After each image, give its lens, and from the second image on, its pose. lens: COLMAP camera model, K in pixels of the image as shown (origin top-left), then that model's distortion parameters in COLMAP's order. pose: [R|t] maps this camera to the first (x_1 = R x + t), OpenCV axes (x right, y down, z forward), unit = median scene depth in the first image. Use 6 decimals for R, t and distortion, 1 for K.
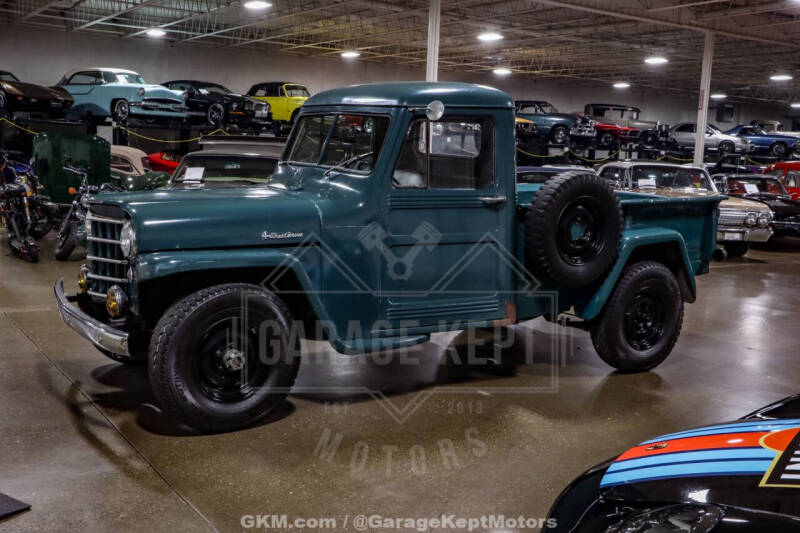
lens RADIAL K [[867.1, 0, 431.1], [0, 867.1, 265.9], [0, 0, 1]] dist [-0.053174, 0.233442]
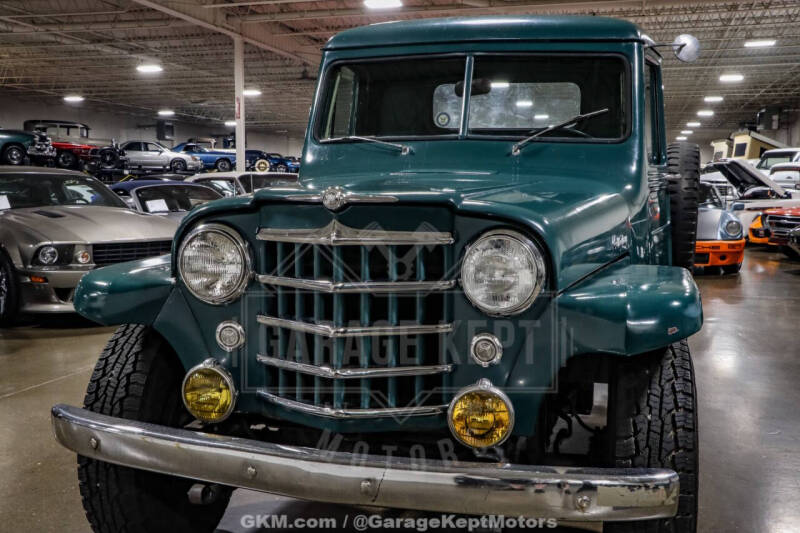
lens RADIAL K [[866.6, 0, 400.0], [0, 866.6, 266.5], [0, 0, 1]] dist [-0.029630, 0.051208]
pose [[0.754866, -0.105297, 0.647372, -0.132302], [0.125610, 0.991968, 0.014880, -0.009330], [-0.643739, 0.070084, 0.762029, 0.130619]]
